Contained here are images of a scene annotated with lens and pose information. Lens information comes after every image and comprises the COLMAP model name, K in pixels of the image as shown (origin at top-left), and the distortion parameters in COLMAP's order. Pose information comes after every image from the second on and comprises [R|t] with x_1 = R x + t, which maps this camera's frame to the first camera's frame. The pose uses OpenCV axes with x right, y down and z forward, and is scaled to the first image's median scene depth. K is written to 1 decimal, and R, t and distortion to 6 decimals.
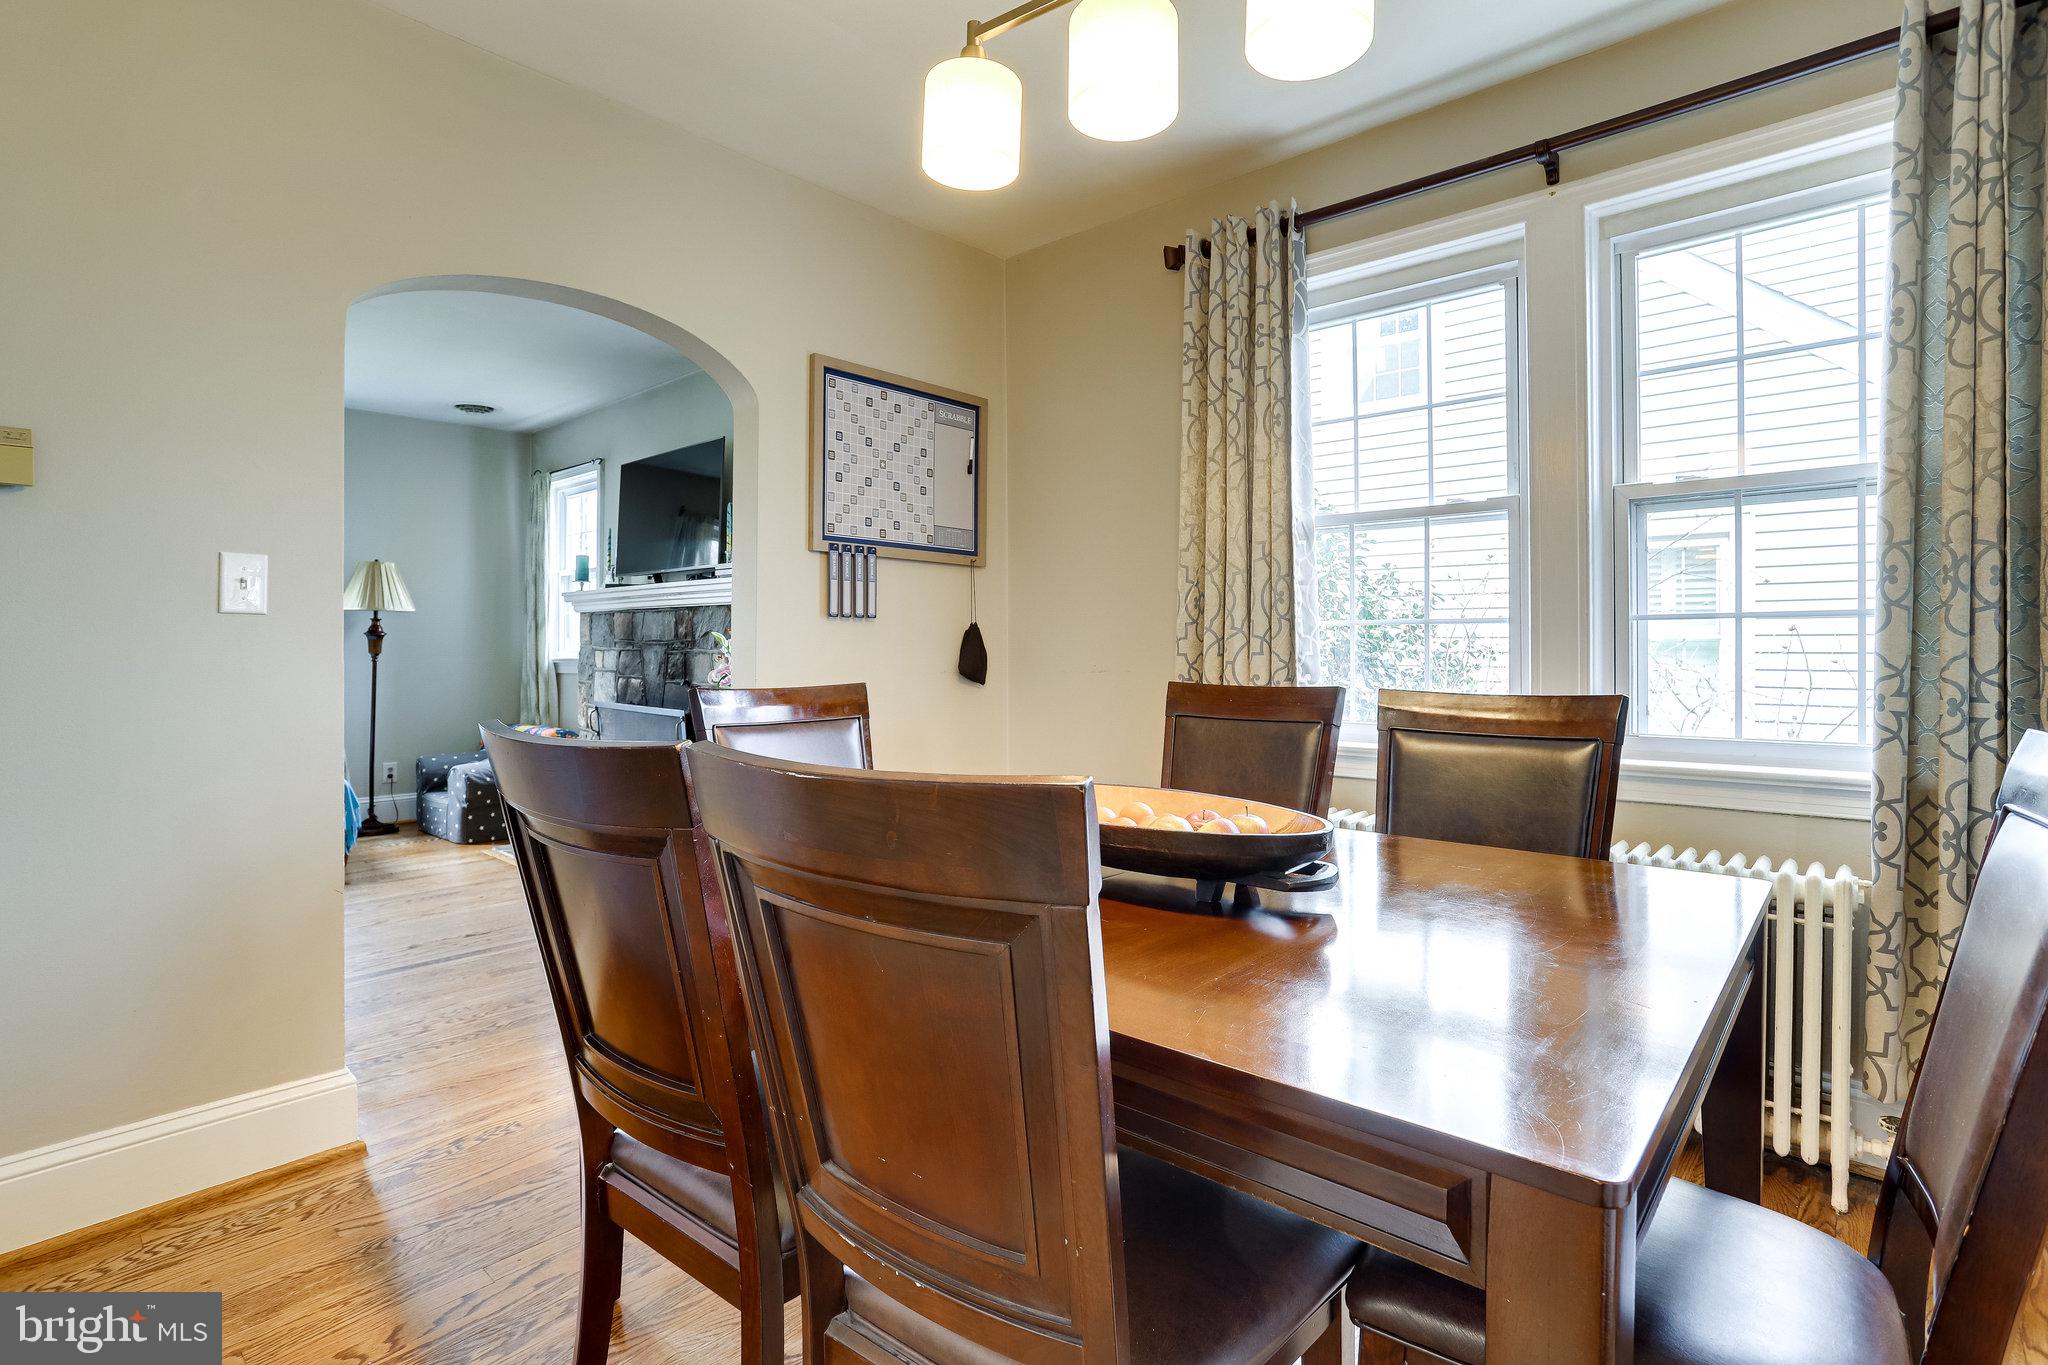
lens RADIAL K [[983.7, 0, 1007.2], [0, 983.7, 675.4], [0, 0, 1]] dist [-0.060115, 0.034603]
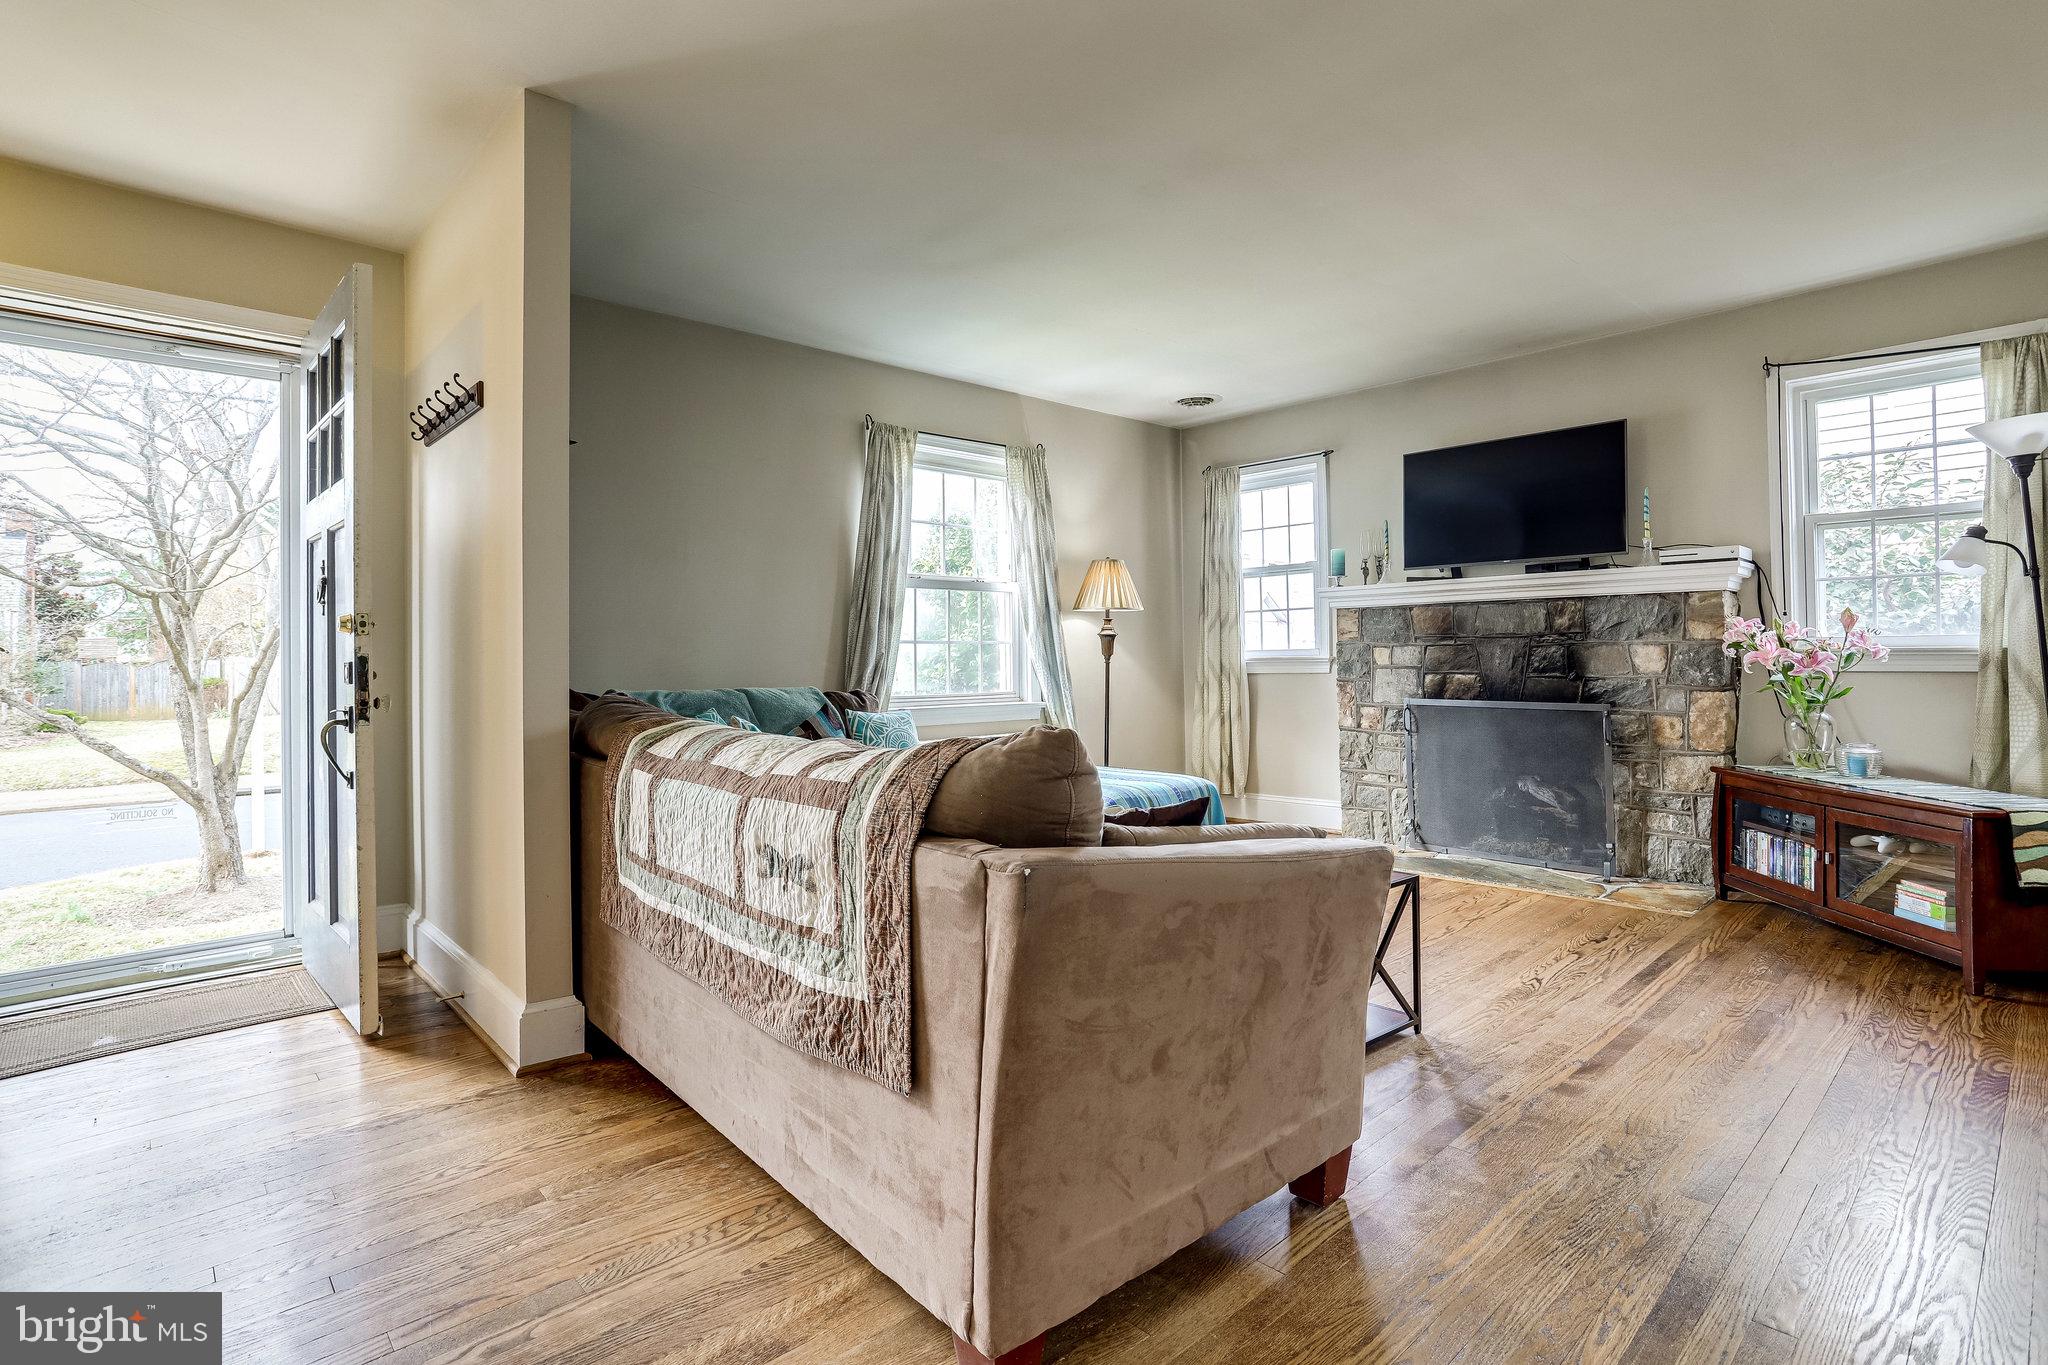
lens RADIAL K [[969.2, 0, 1026.4], [0, 969.2, 646.2], [0, 0, 1]] dist [-0.055831, 0.031325]
pose [[0.995536, -0.008339, -0.094015, -0.710445], [0.003583, 0.998711, -0.050640, 0.021656], [0.094316, 0.050077, 0.994282, 0.014826]]
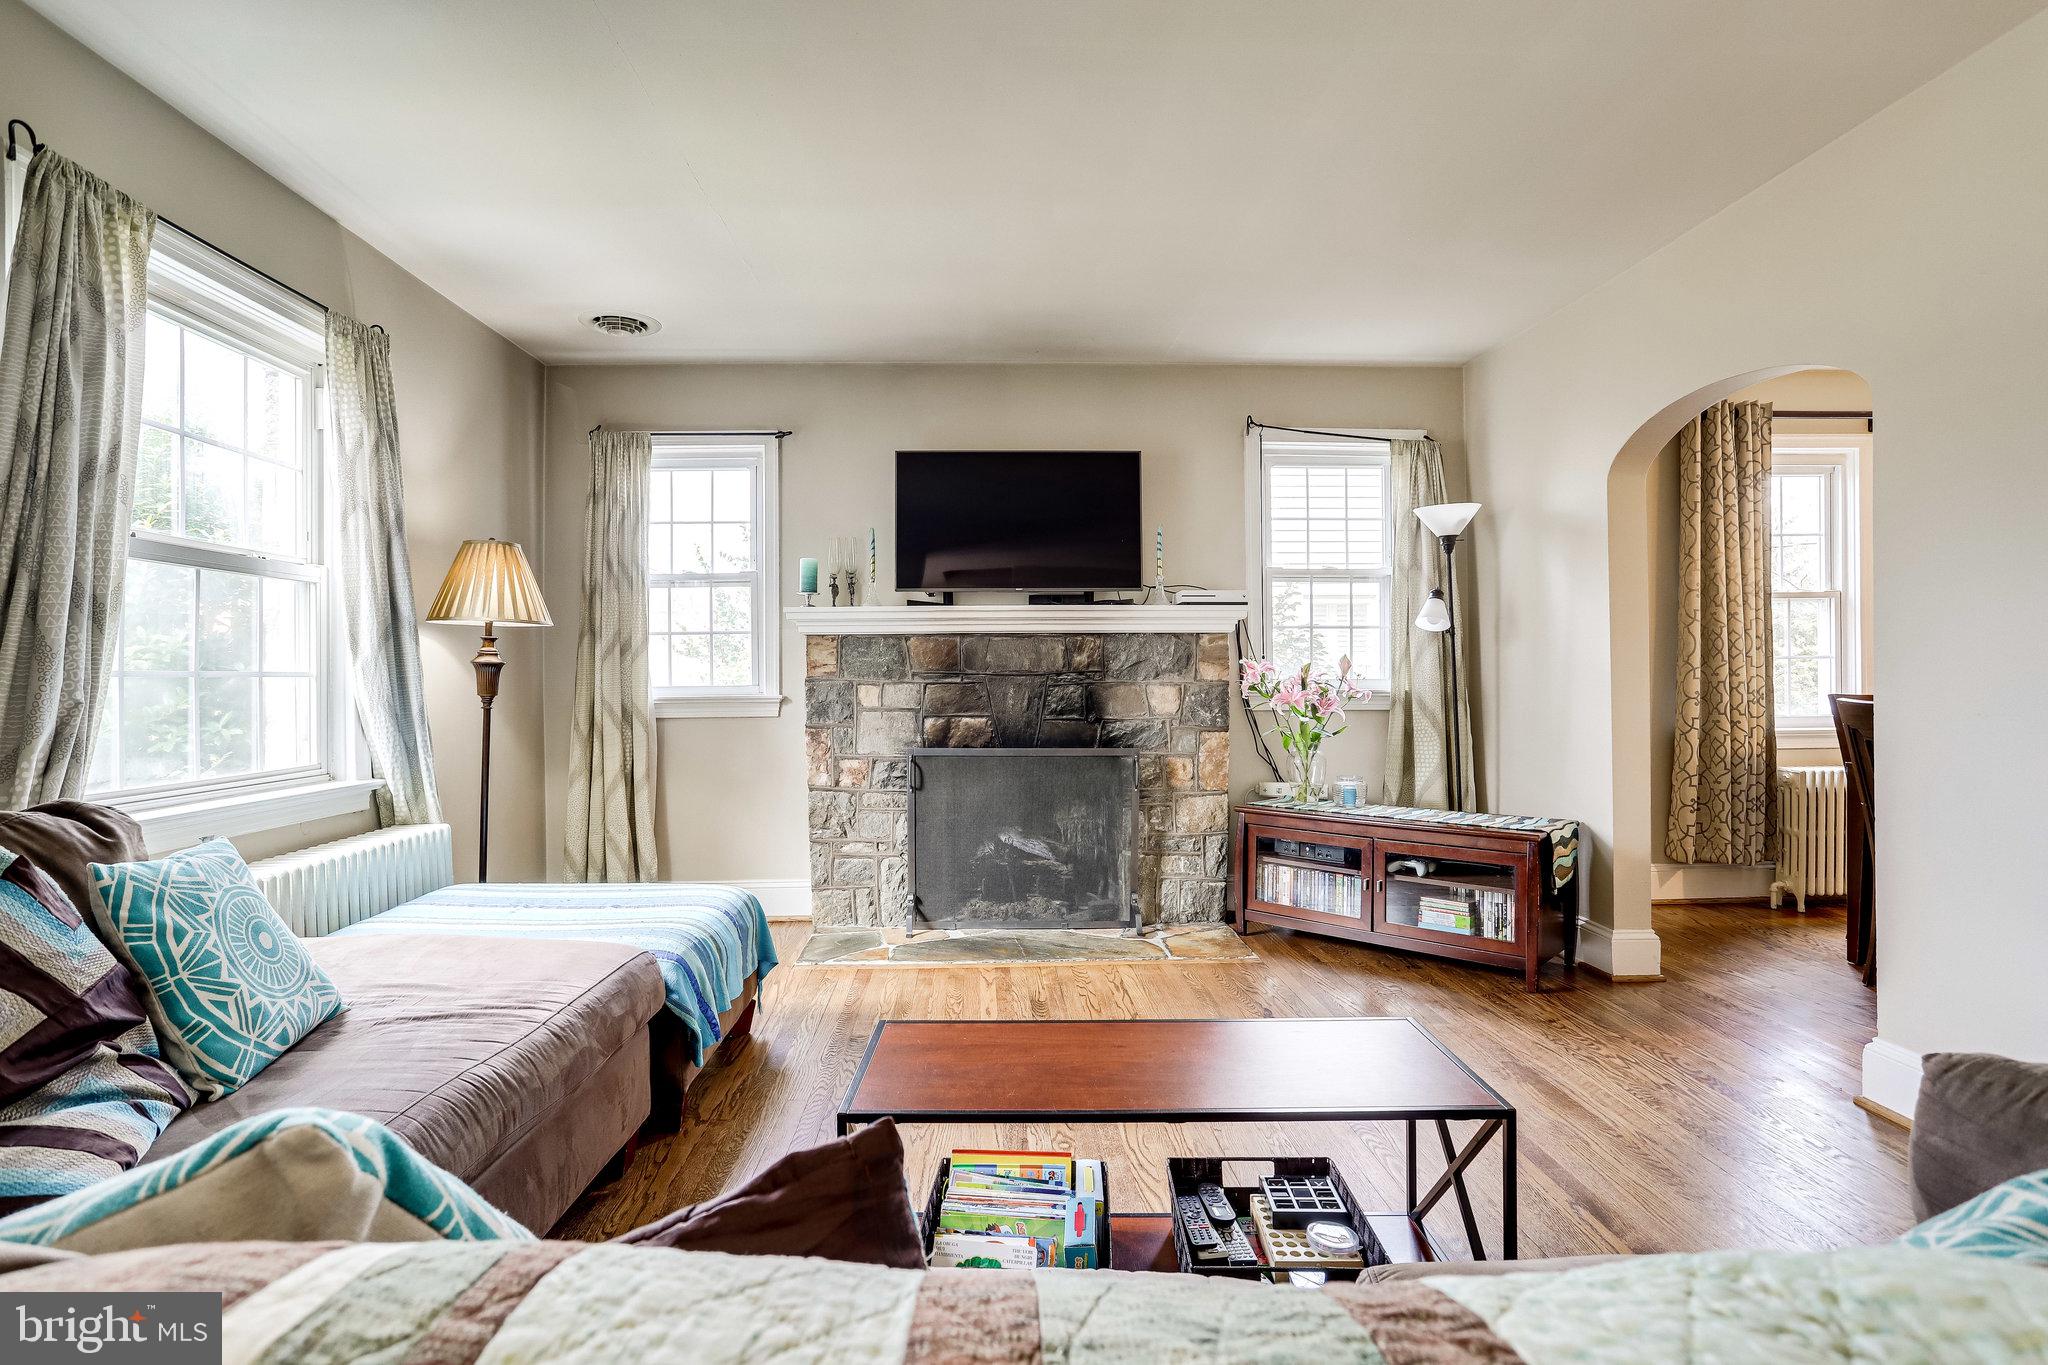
lens RADIAL K [[983.7, 0, 1007.2], [0, 983.7, 675.4], [0, 0, 1]] dist [-0.060115, 0.034603]
pose [[0.731827, -0.000121, 0.681491, -0.913575], [0.029854, 0.999046, -0.031882, -0.004925], [-0.680837, 0.043678, 0.731132, 0.363166]]
